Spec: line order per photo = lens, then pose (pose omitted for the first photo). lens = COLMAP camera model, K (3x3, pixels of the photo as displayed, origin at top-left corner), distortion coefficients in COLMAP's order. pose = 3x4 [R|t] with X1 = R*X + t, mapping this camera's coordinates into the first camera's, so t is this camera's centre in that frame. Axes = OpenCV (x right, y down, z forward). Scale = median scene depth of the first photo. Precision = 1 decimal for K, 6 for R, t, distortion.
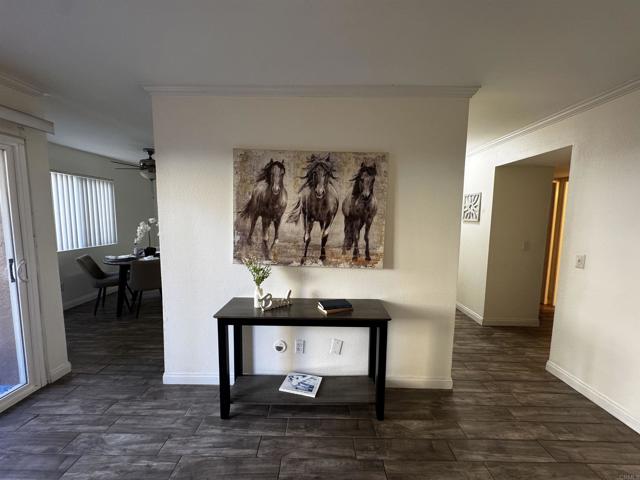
lens RADIAL K [[252.8, 0, 320.2], [0, 252.8, 239.3], [0, 0, 1]] dist [-0.000696, 0.000141]
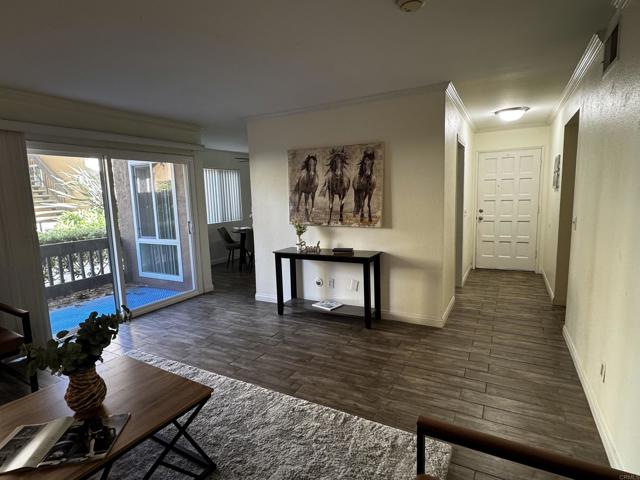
lens RADIAL K [[348.7, 0, 320.2], [0, 348.7, 239.3], [0, 0, 1]] dist [0.000865, 0.000534]
pose [[0.880096, 0.019220, -0.474406, 0.853418], [-0.001548, 0.999291, 0.037613, 0.109765], [0.474793, -0.032369, 0.879502, -0.808691]]
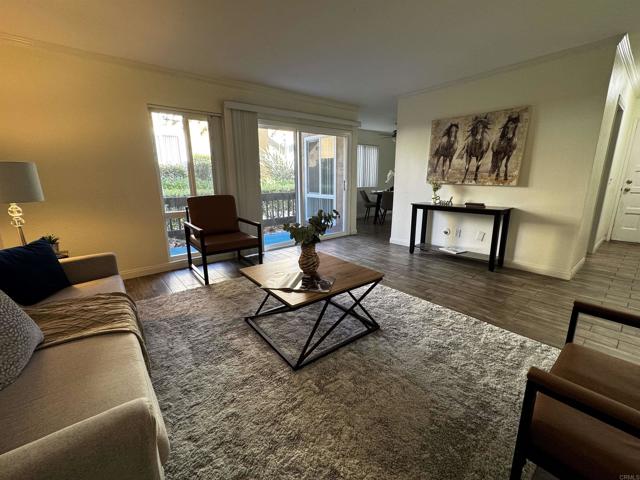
lens RADIAL K [[276.7, 0, 318.5], [0, 276.7, 239.8], [0, 0, 1]] dist [-0.002195, 0.000192]
pose [[0.639146, 0.151132, -0.754090, 0.796759], [-0.057813, 0.987169, 0.148844, 0.260844], [0.766909, -0.051536, 0.639683, -1.008281]]
